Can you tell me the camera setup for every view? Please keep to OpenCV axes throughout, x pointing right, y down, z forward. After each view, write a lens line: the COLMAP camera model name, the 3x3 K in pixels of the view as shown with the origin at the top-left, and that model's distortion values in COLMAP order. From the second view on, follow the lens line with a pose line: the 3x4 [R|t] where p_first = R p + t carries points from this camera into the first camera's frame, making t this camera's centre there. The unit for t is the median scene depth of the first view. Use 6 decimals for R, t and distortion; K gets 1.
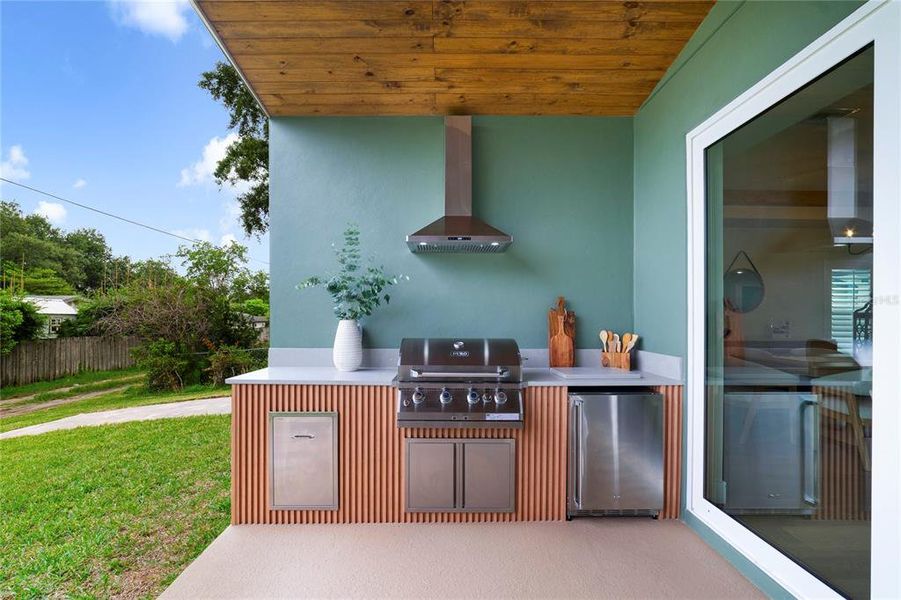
lens RADIAL K [[411.5, 0, 450.5], [0, 411.5, 307.9], [0, 0, 1]] dist [-0.001029, 0.000242]
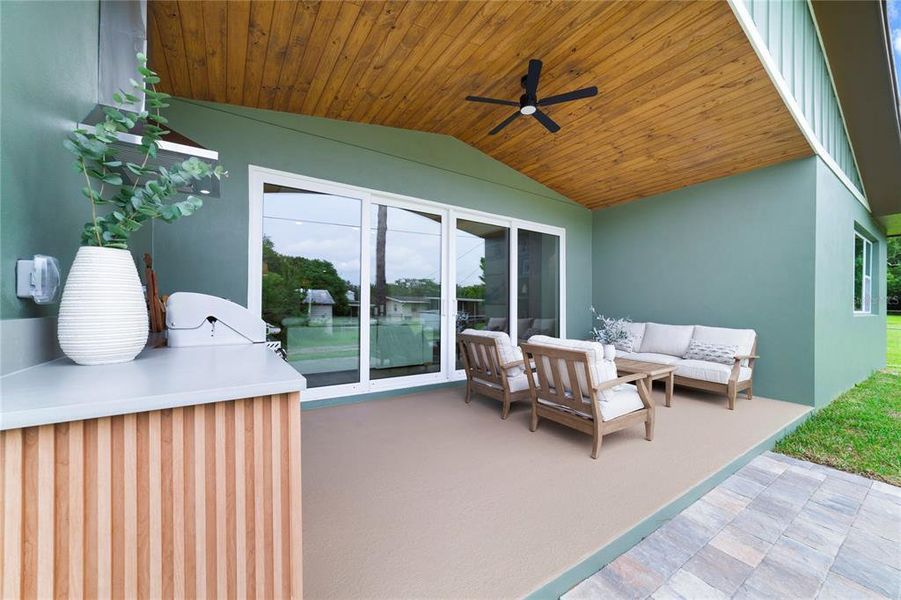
lens RADIAL K [[340.2, 0, 456.2], [0, 340.2, 303.5], [0, 0, 1]] dist [0.001552, 0.000261]
pose [[-0.567472, 0.003806, 0.823384, -0.778715], [-0.006383, 0.999939, -0.009021, 0.086345], [-0.823368, -0.010375, -0.567413, 0.926199]]
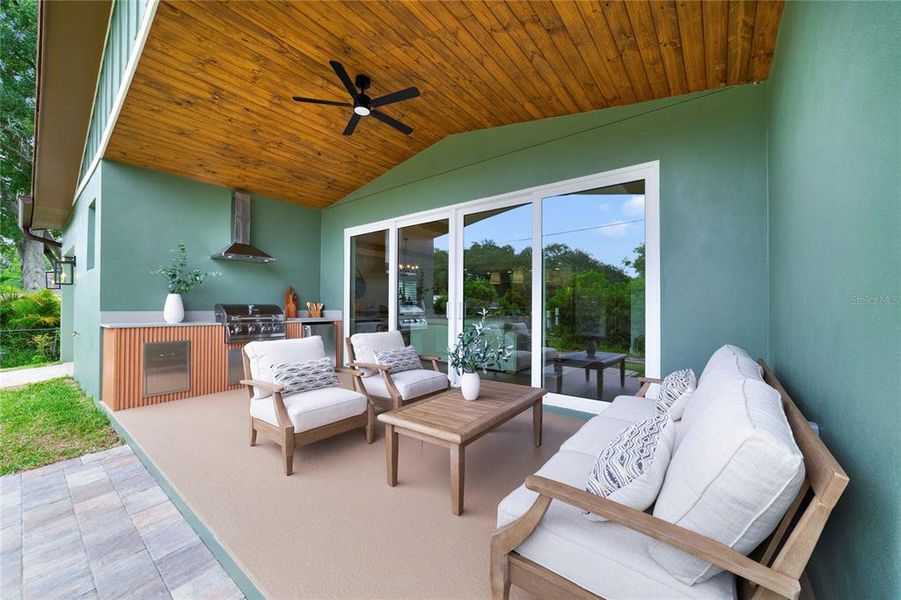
lens RADIAL K [[340.2, 0, 450.7], [0, 340.2, 302.1], [0, 0, 1]] dist [0.001552, 0.000261]
pose [[0.609115, 0.006407, 0.793056, -0.691373], [-0.007868, 0.999967, -0.002035, 0.057964], [-0.793043, -0.005000, 0.609145, -0.829815]]
